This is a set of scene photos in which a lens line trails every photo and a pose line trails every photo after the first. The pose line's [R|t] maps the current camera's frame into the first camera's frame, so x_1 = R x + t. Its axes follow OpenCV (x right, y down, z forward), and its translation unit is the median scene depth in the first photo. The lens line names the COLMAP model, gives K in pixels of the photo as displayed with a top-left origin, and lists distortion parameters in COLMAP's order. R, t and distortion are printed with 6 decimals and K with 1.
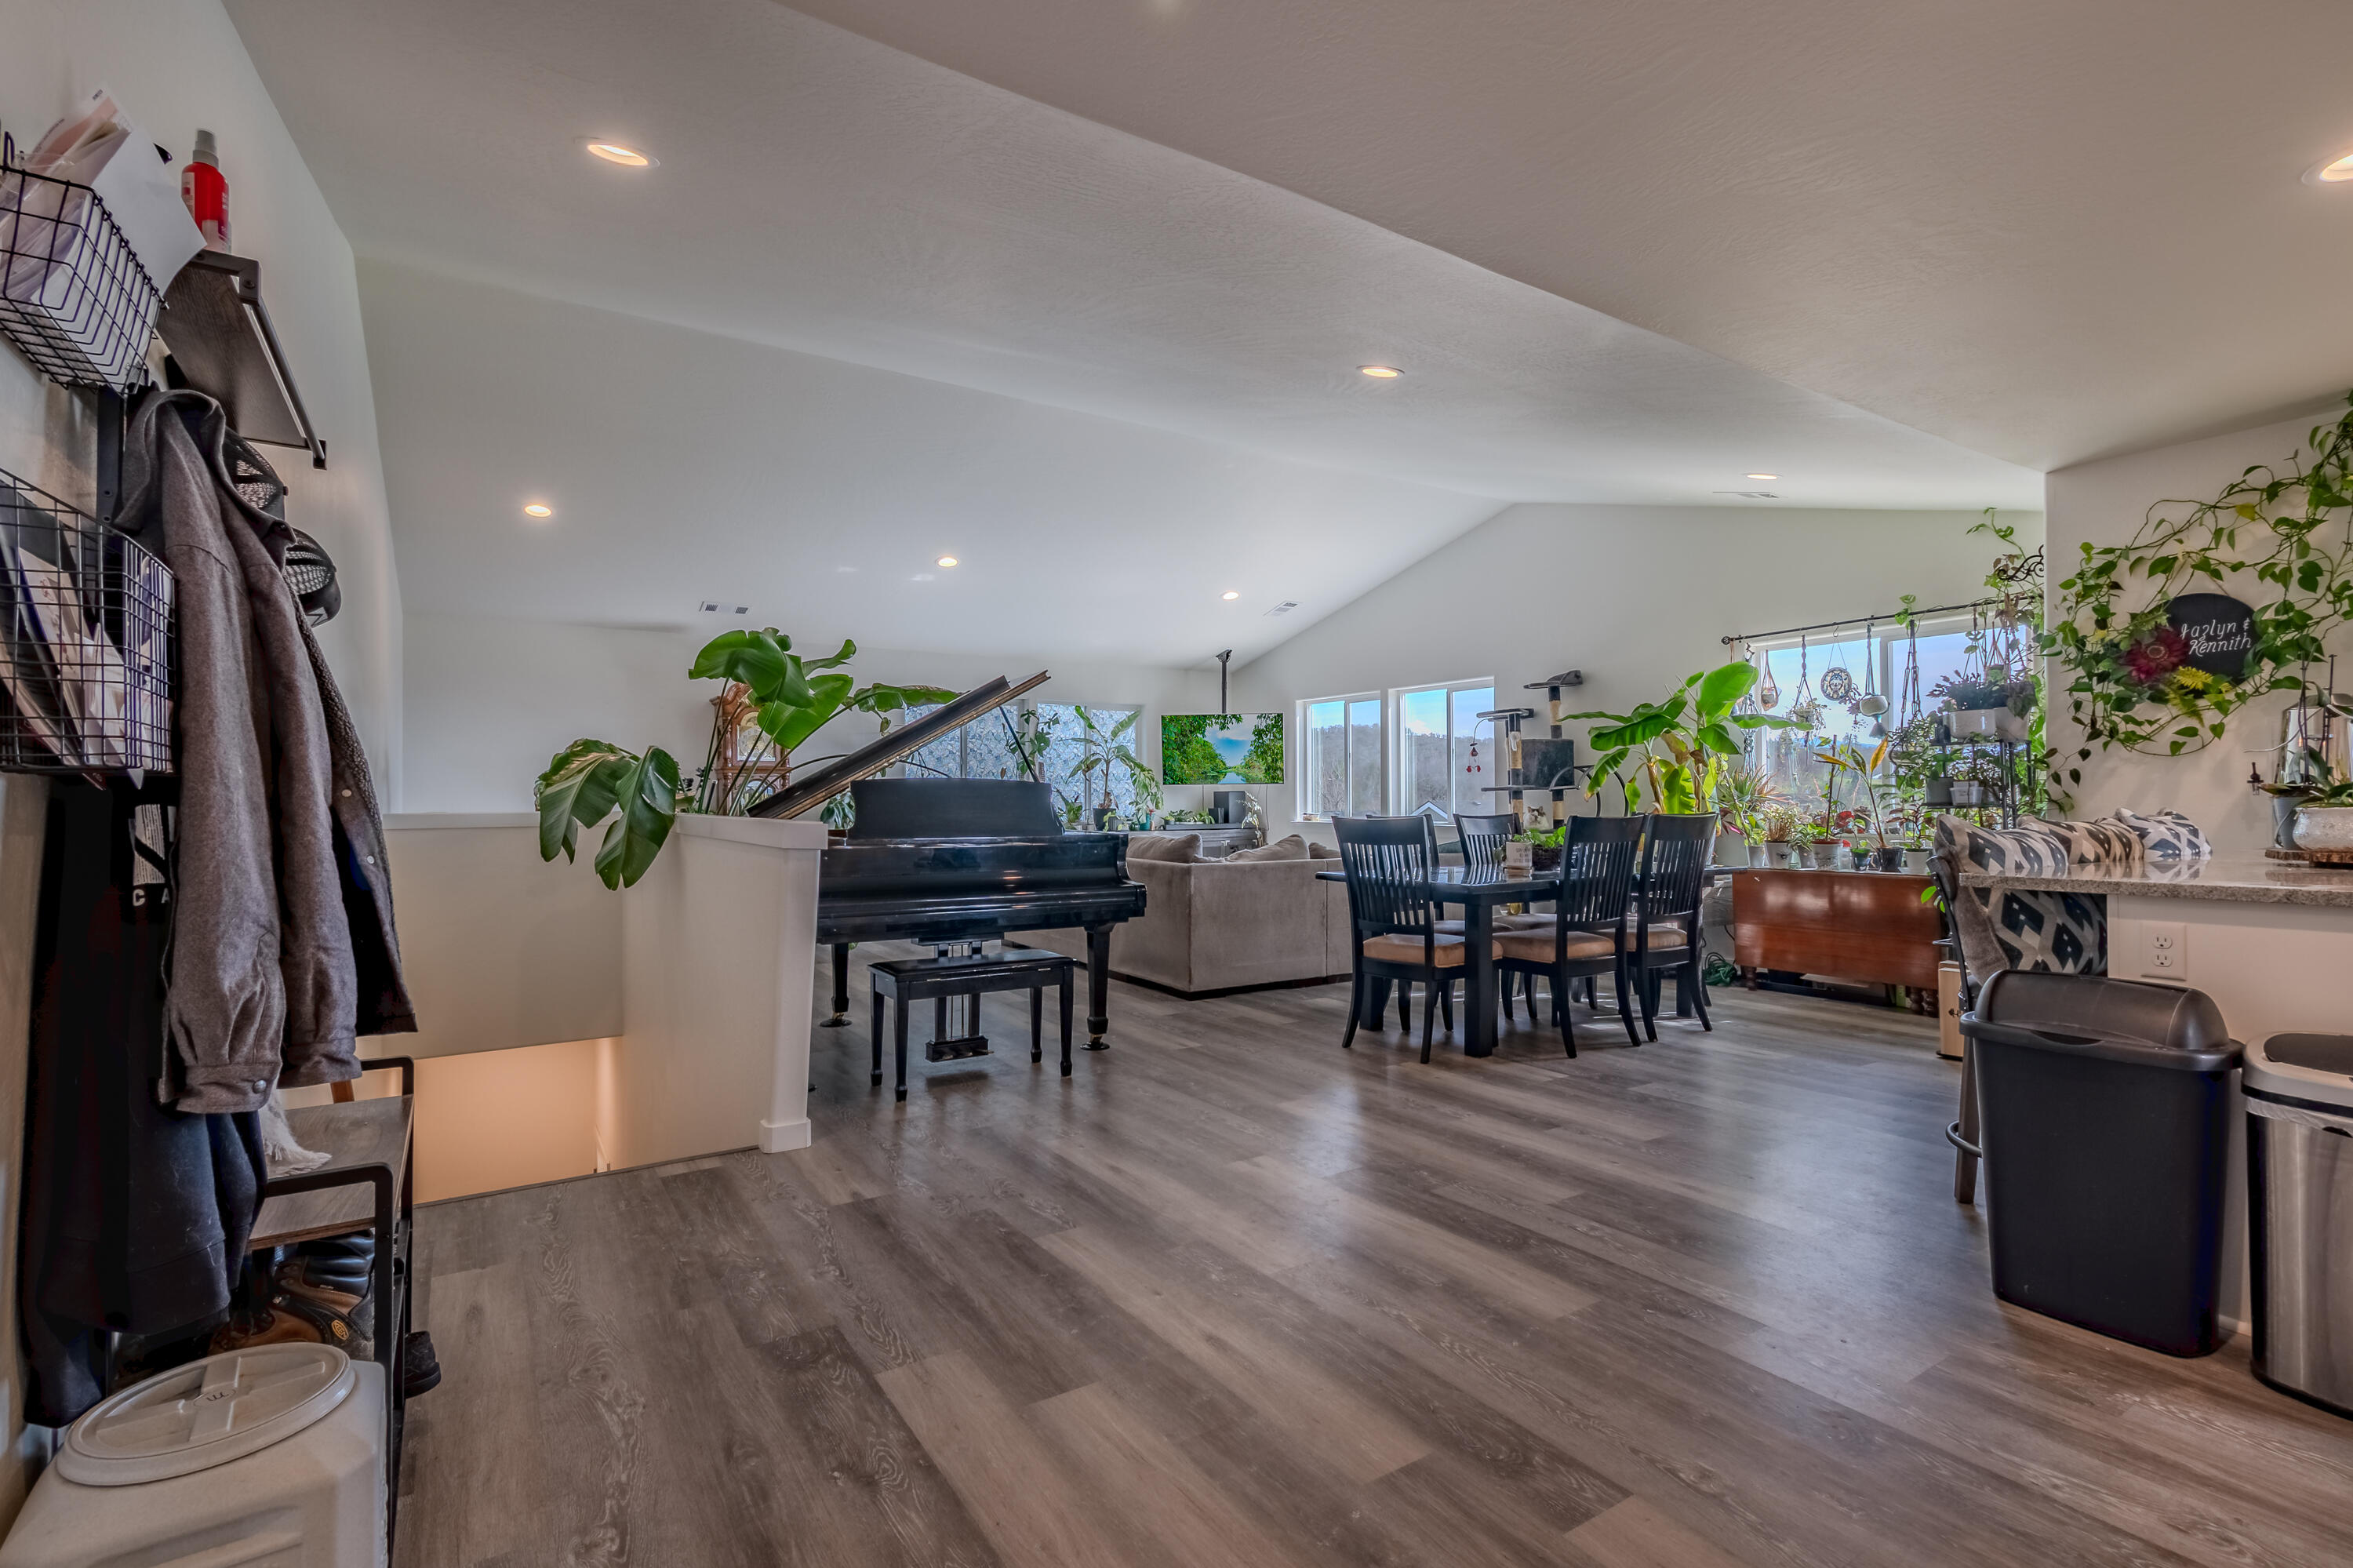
lens RADIAL K [[1084.8, 0, 1178.7], [0, 1084.8, 791.2], [0, 0, 1]] dist [0.017367, 0.000216]
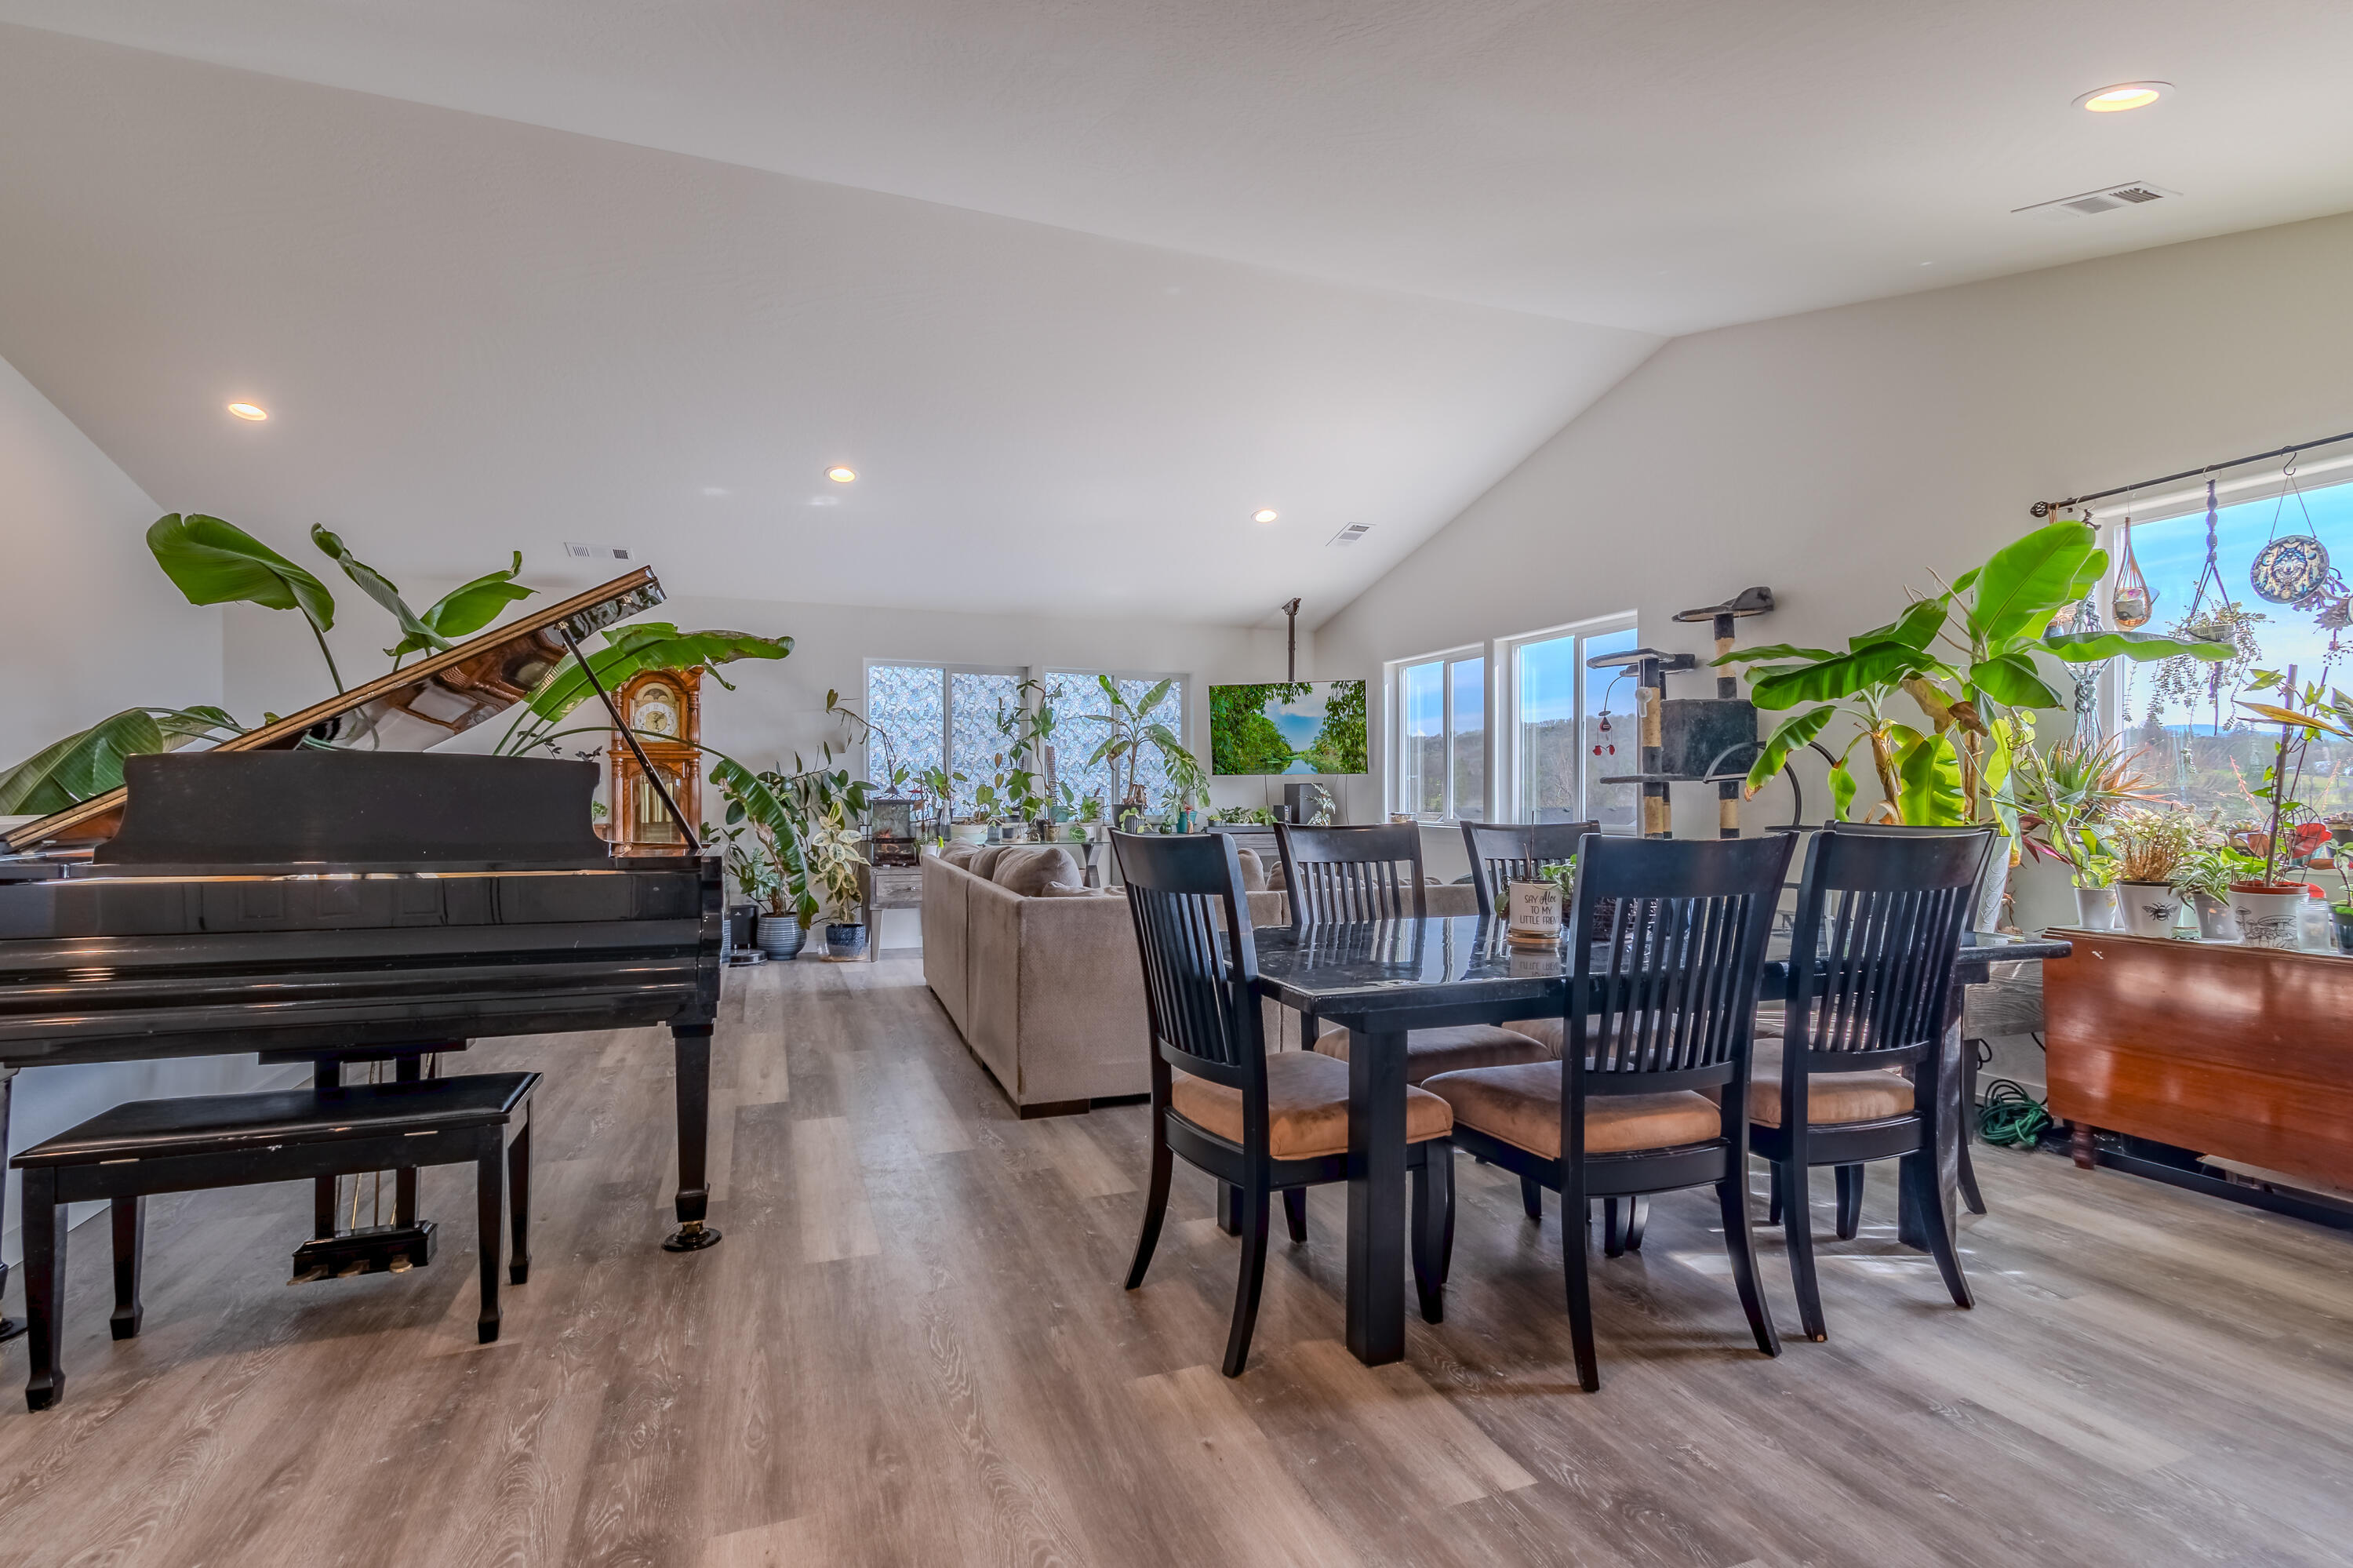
lens RADIAL K [[1079.1, 0, 1165.0], [0, 1079.1, 800.5], [0, 0, 1]] dist [0.019708, -0.007141]
pose [[0.974193, 0.006730, -0.225616, 0.268701], [-0.003749, 0.999900, 0.013636, 0.003633], [0.225685, -0.012438, 0.974121, 0.495039]]
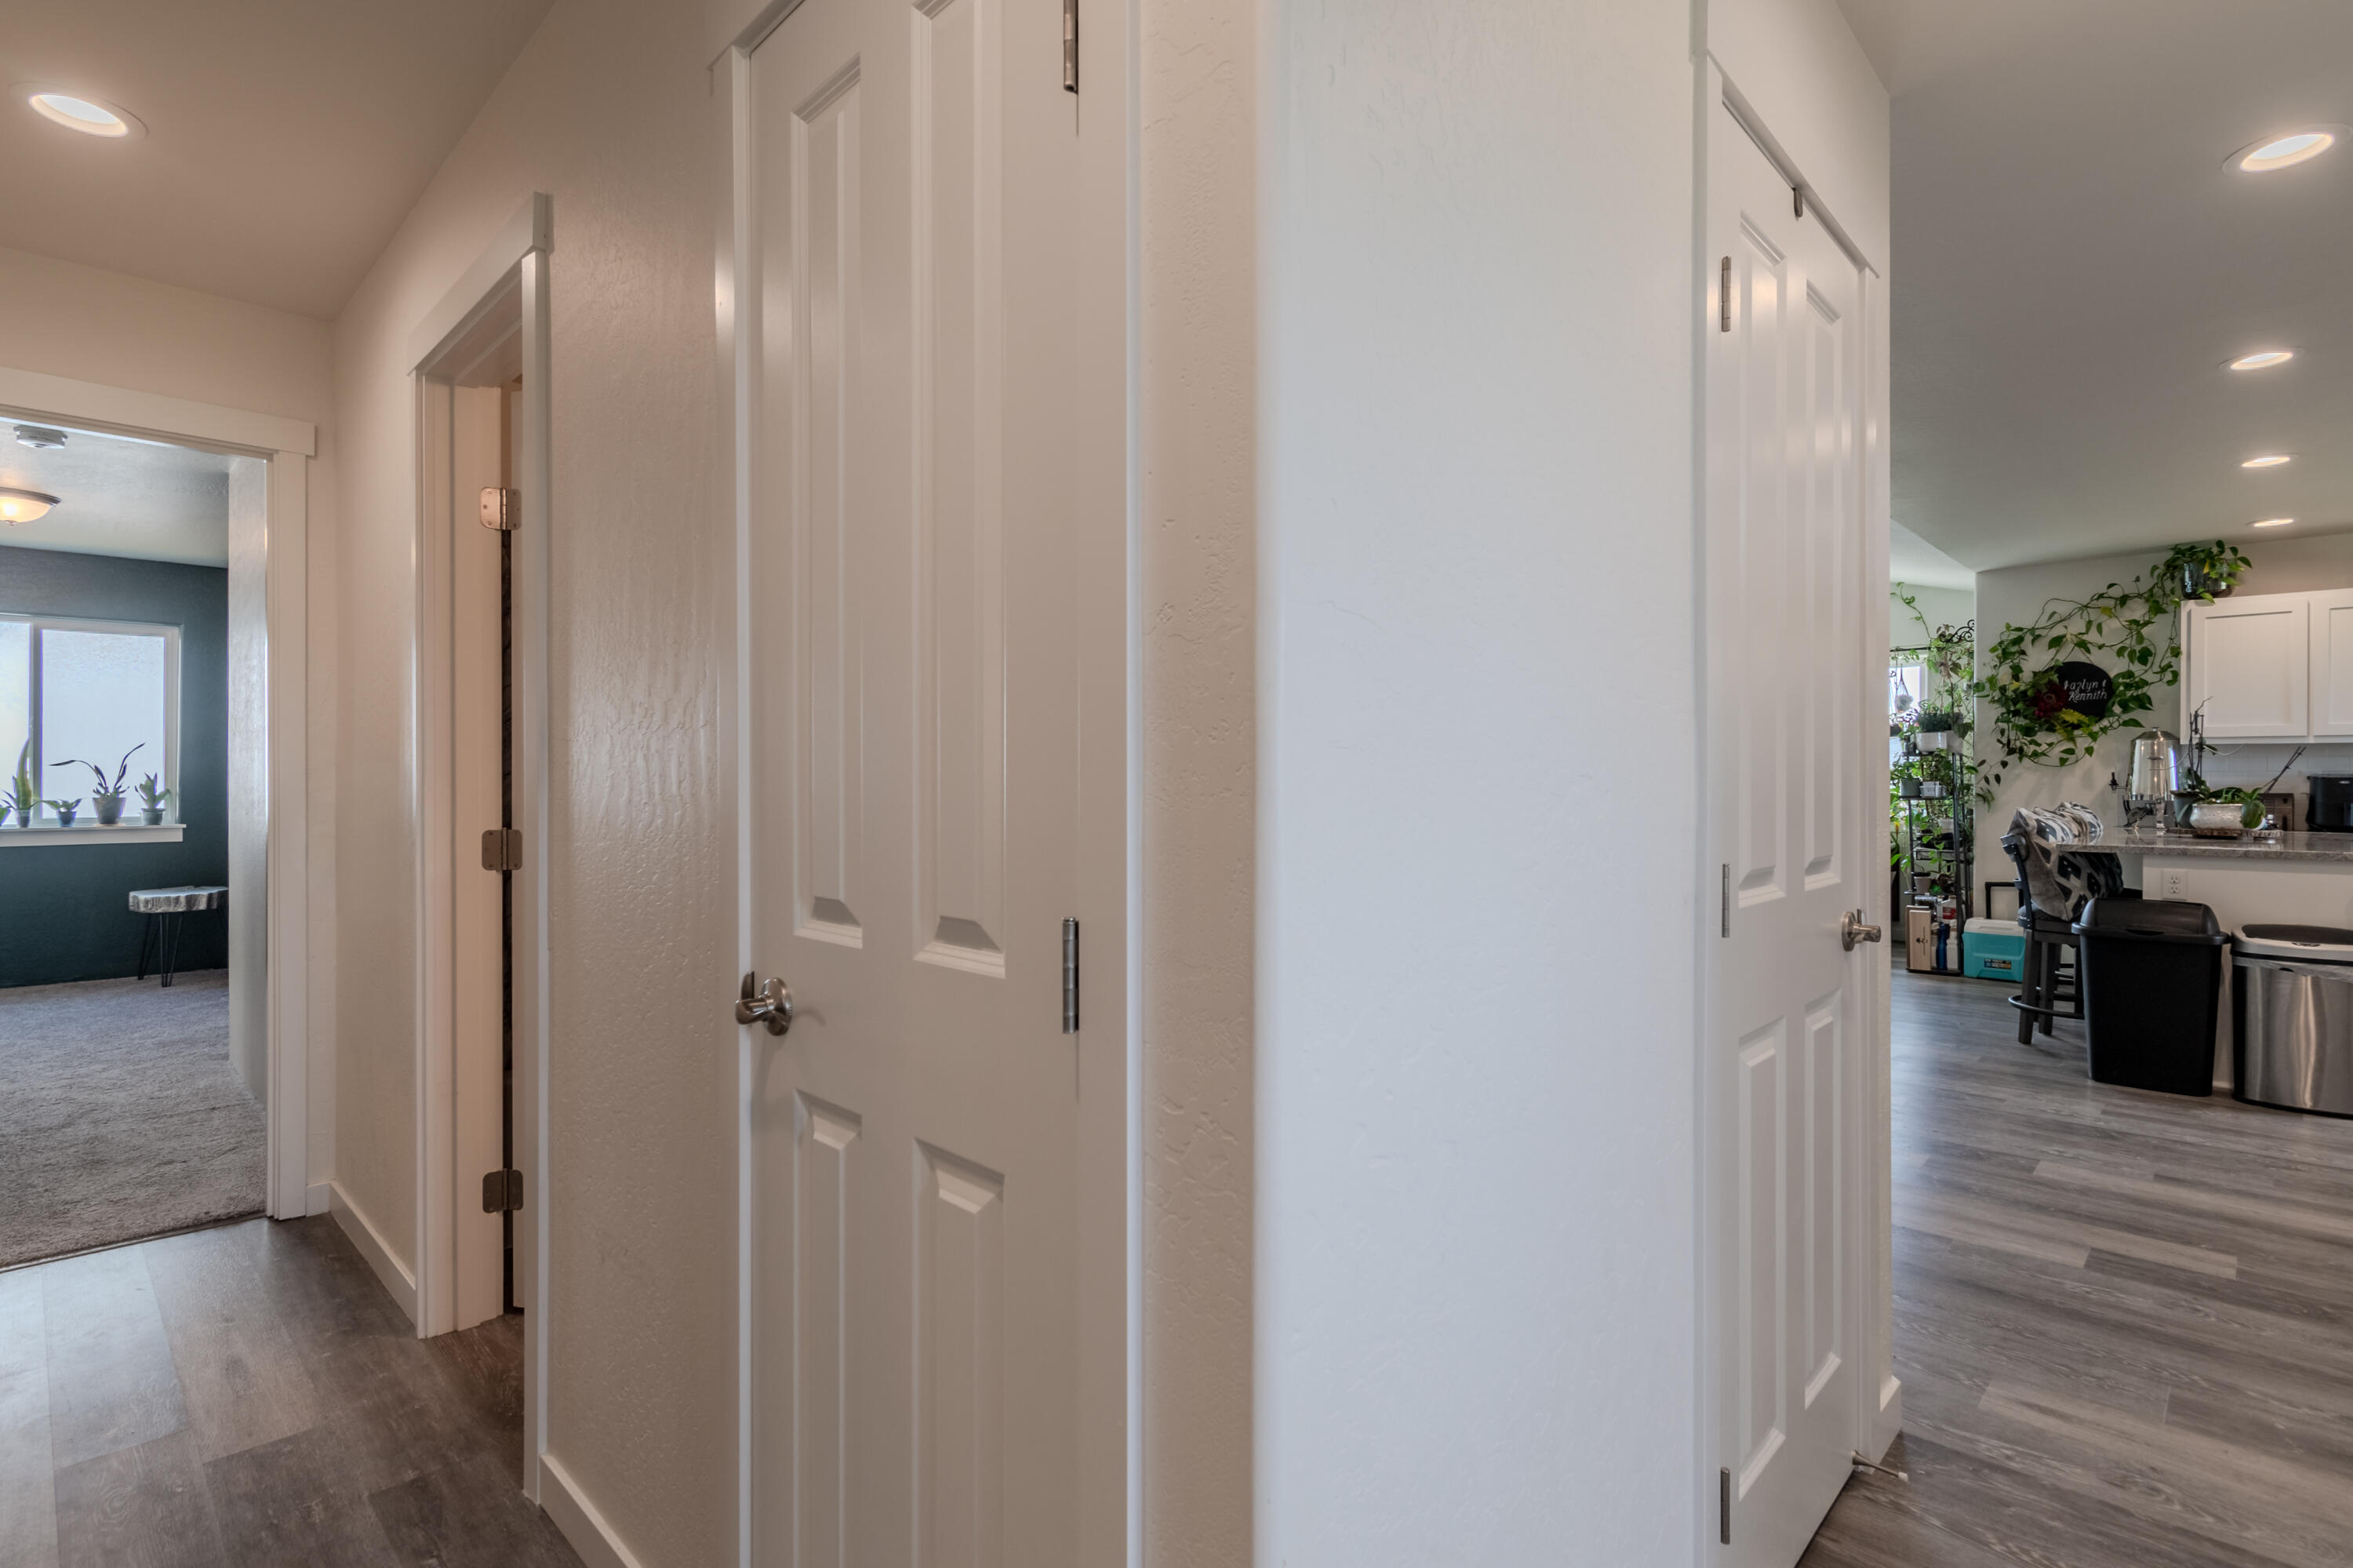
lens RADIAL K [[1120.5, 0, 1180.5], [0, 1120.5, 788.9], [0, 0, 1]] dist [0.020617, -0.007894]
pose [[0.973461, 0.000753, 0.228850, -0.521599], [-0.004545, 0.999861, 0.016043, -0.016521], [-0.228806, -0.016657, 0.973330, -0.205167]]
